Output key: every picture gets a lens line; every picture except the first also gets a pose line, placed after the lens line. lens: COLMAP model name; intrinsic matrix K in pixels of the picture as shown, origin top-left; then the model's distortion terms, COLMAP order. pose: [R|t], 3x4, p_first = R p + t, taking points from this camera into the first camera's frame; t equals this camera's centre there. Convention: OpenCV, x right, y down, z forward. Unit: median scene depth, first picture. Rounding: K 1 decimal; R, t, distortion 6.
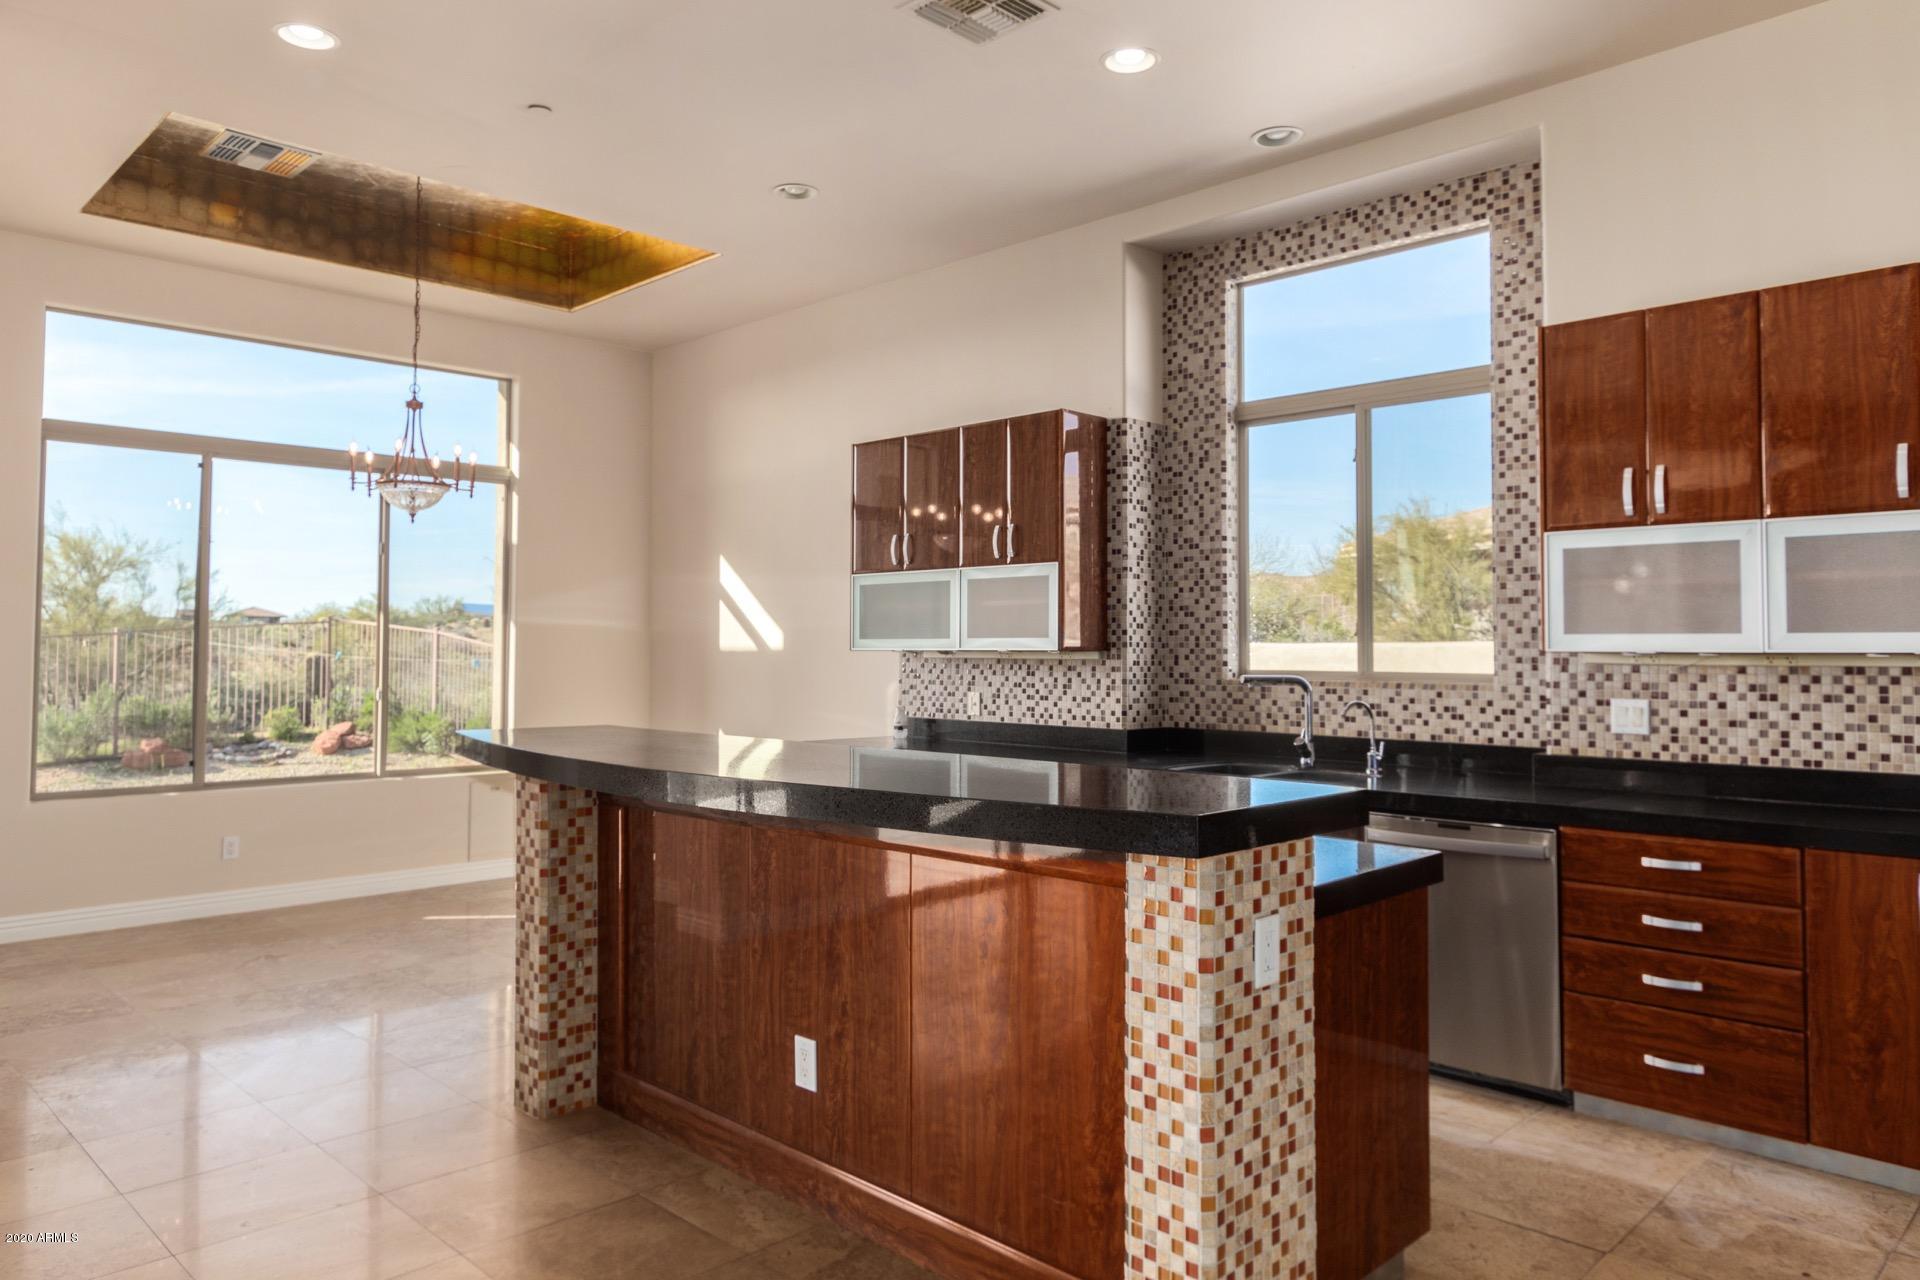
lens RADIAL K [[1285.0, 0, 955.7], [0, 1285.0, 601.7], [0, 0, 1]] dist [-0.002571, 0.002811]
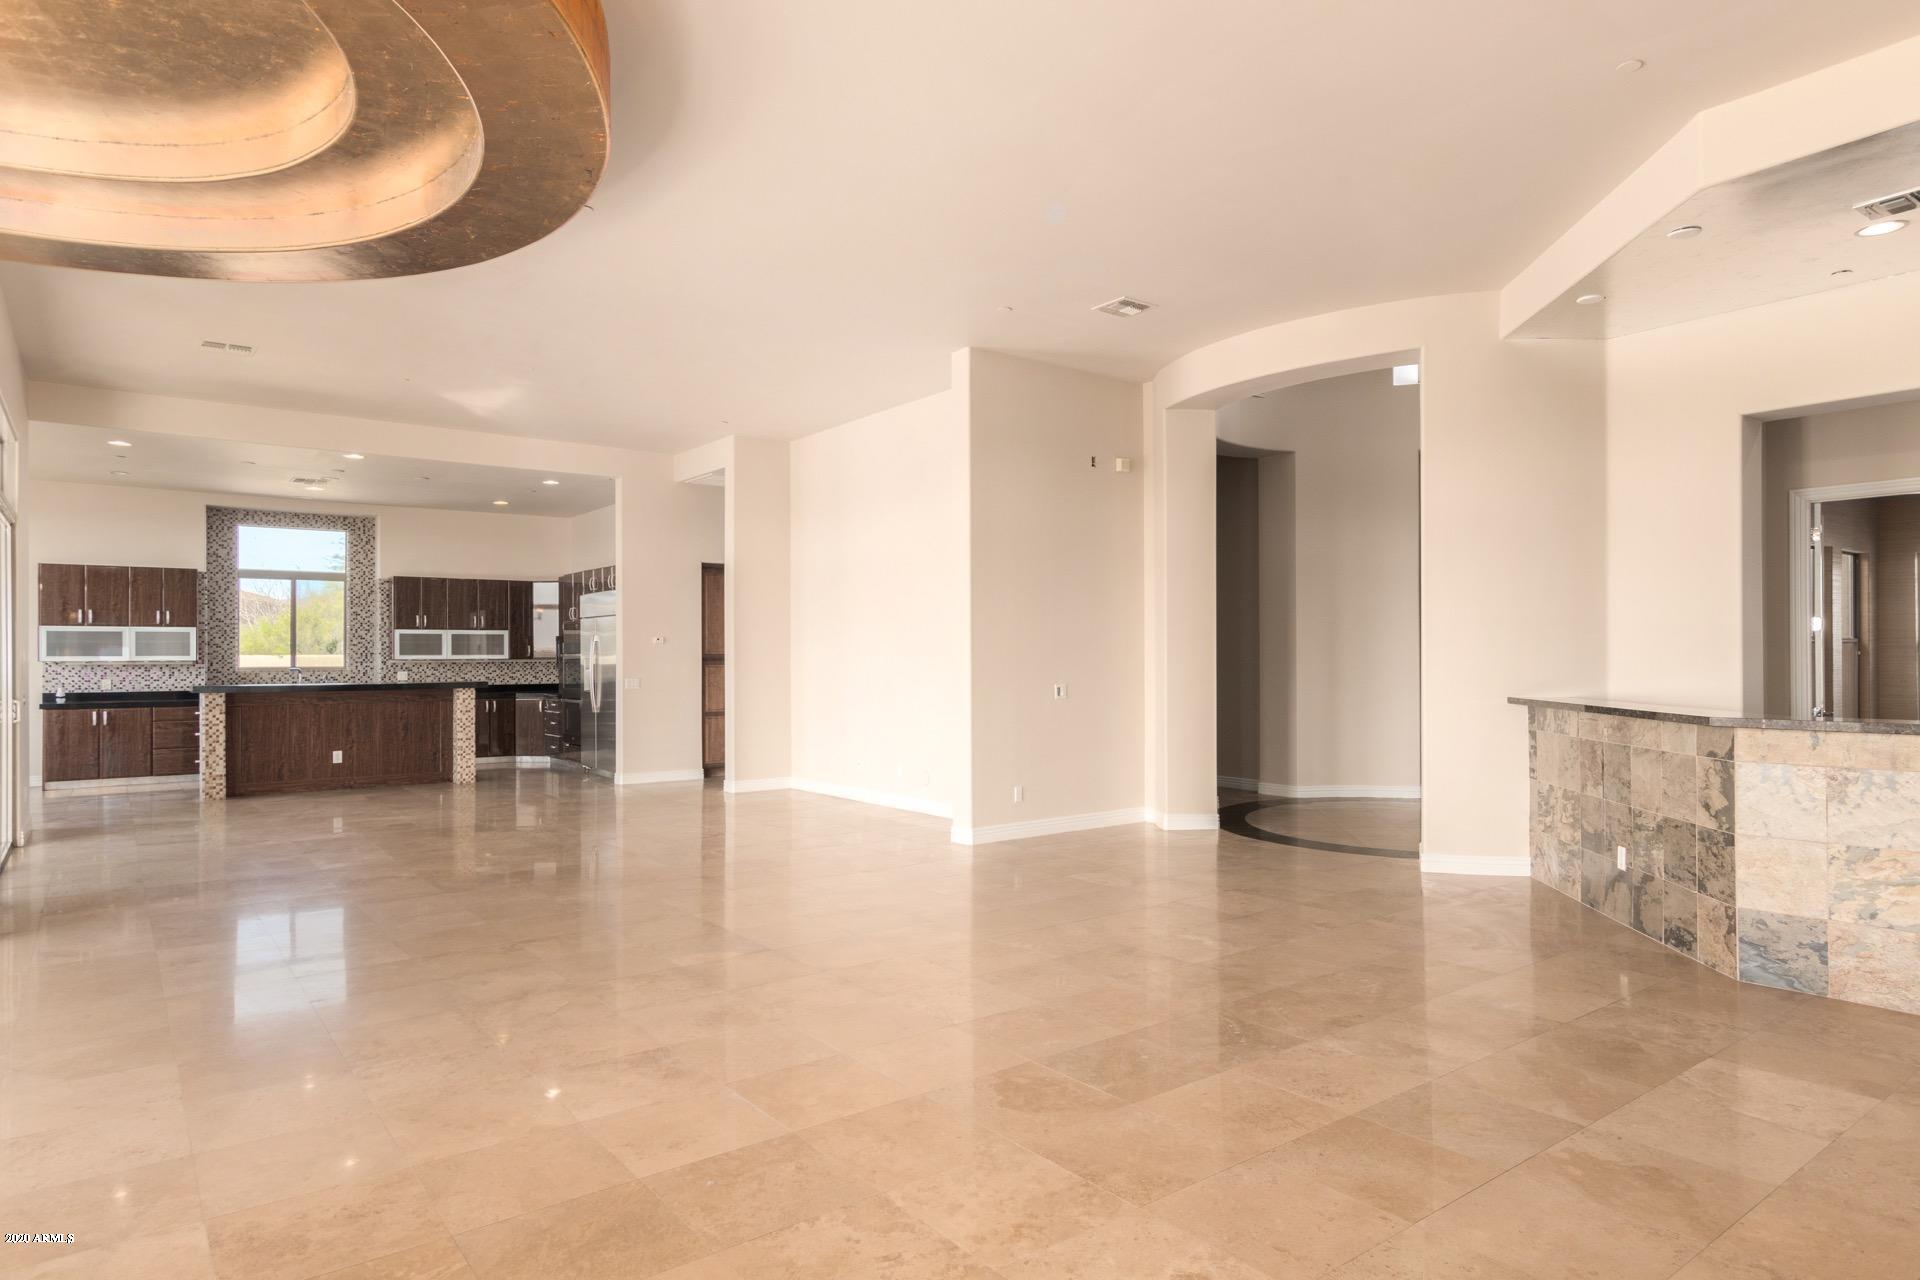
lens RADIAL K [[1104.8, 0, 945.7], [0, 1104.8, 651.1], [0, 0, 1]] dist [0.019105, -0.001168]
pose [[0.141818, 0.002568, 0.989889, -1.984641], [-0.030386, 0.999537, 0.001760, -0.032801], [-0.989426, -0.030328, 0.141830, -0.856667]]
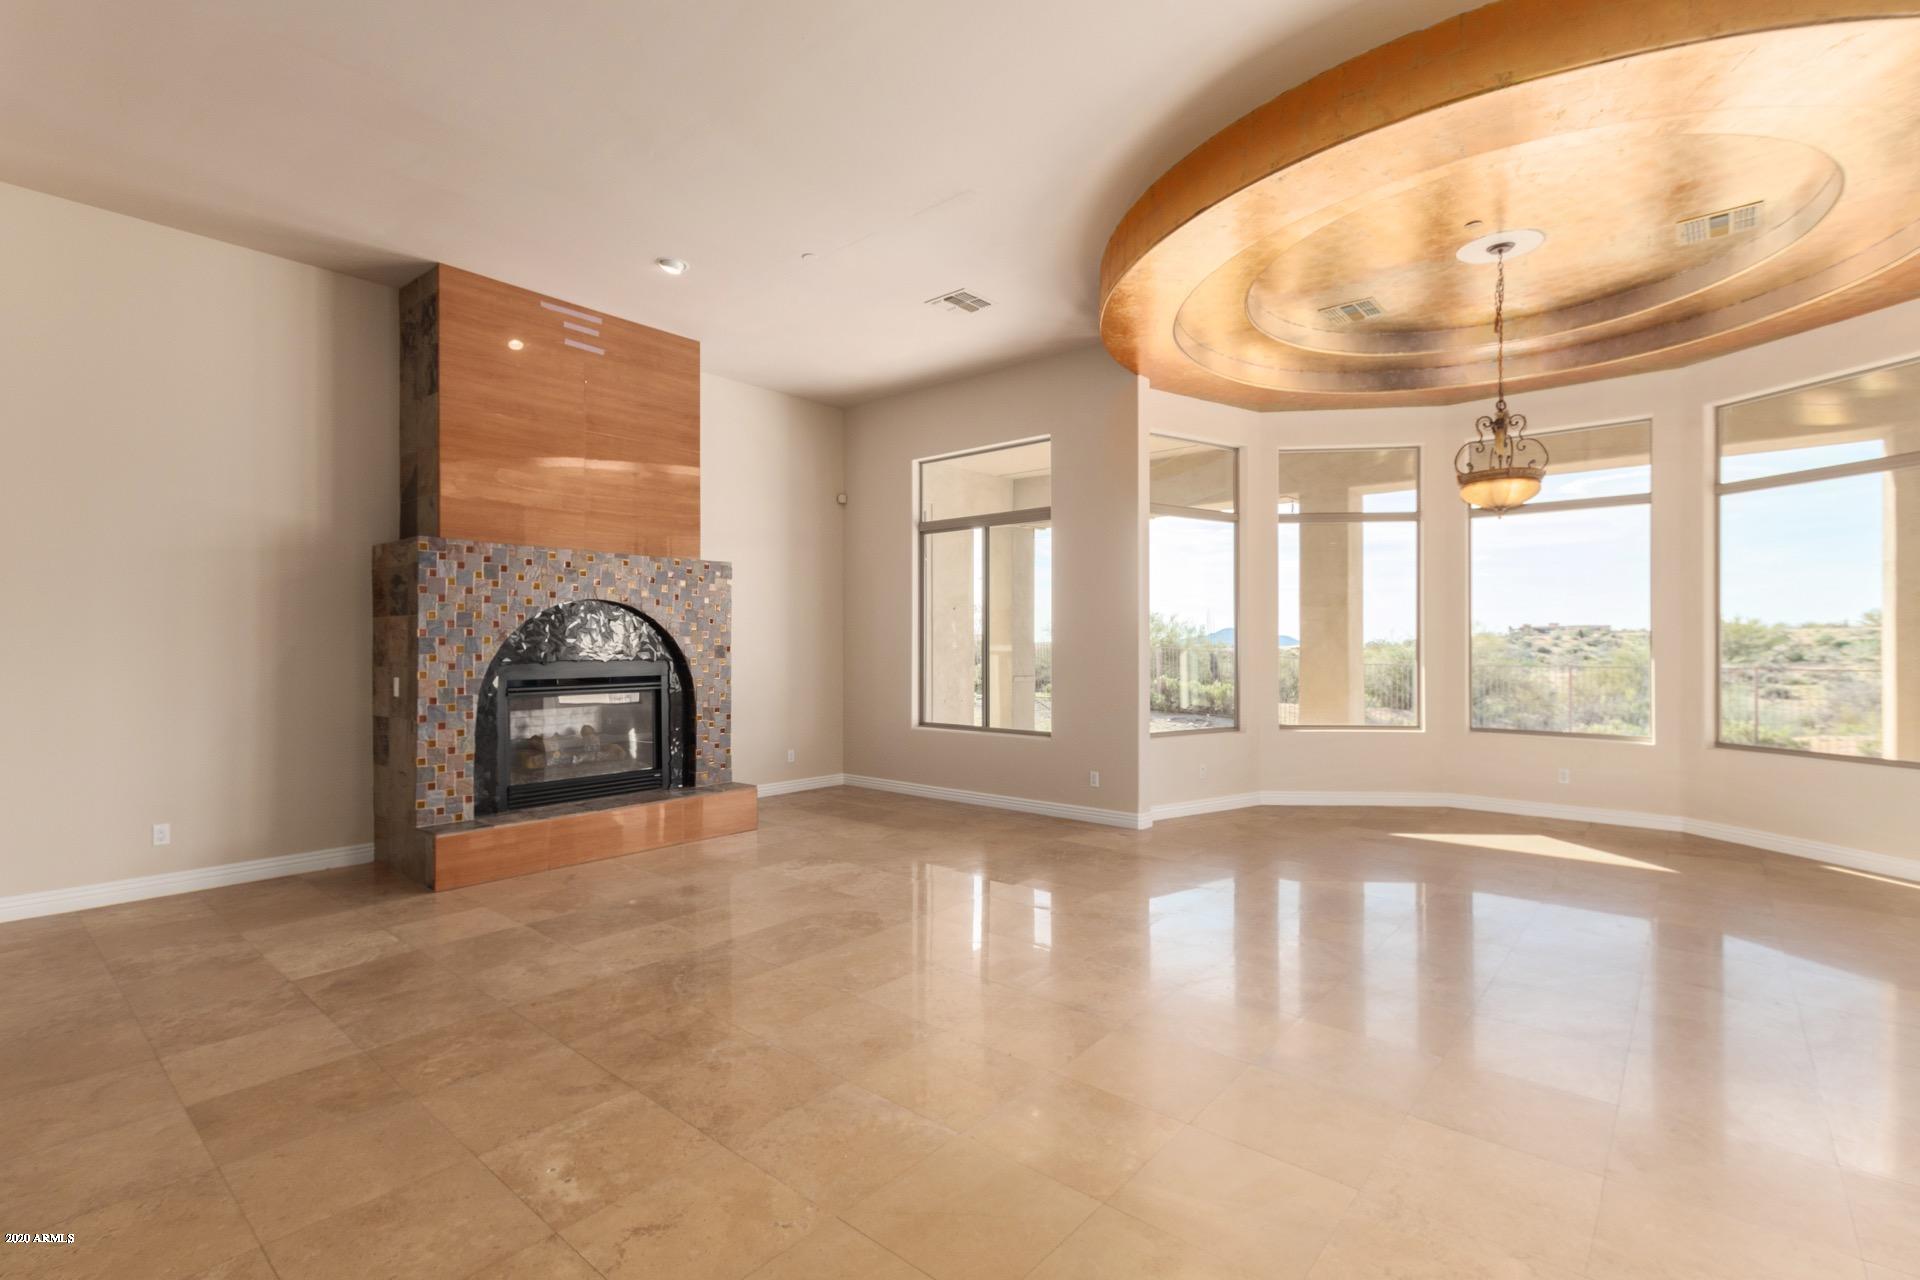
lens RADIAL K [[876.2, 0, 950.1], [0, 876.2, 645.3], [0, 0, 1]] dist [0.005096, 0.000759]
pose [[0.071298, -0.000063, -0.997455, -0.577154], [0.036241, 0.999340, 0.002527, -0.025461], [0.996796, -0.036329, 0.071253, -0.789081]]
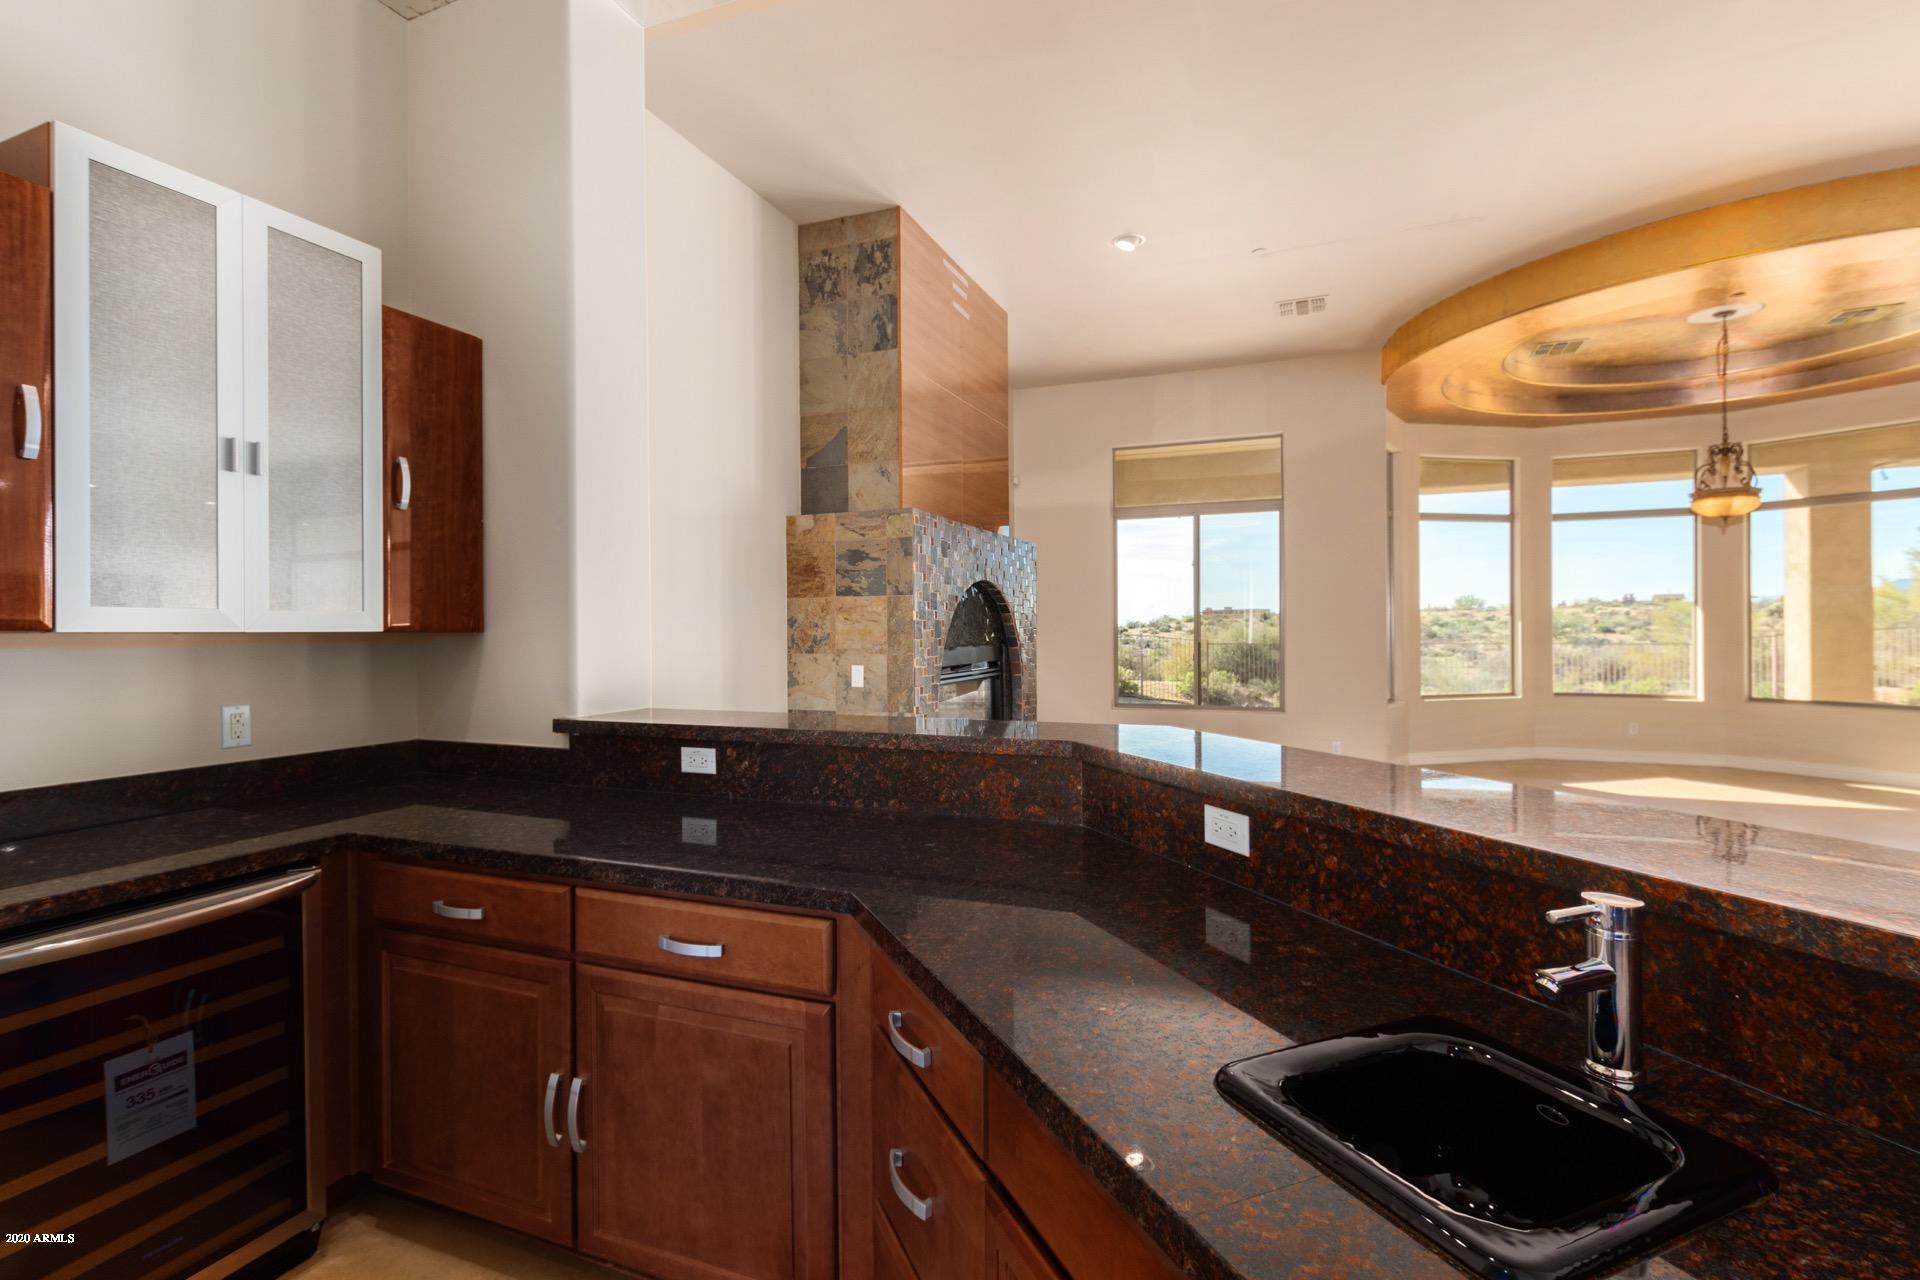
lens RADIAL K [[884.8, 0, 953.6], [0, 884.8, 627.7], [0, 0, 1]] dist [0.015190, -0.007922]
pose [[0.380207, -0.001247, -0.924901, -0.742983], [0.038089, 0.999172, 0.014311, -0.054661], [0.924117, -0.040670, 0.379940, -1.545316]]
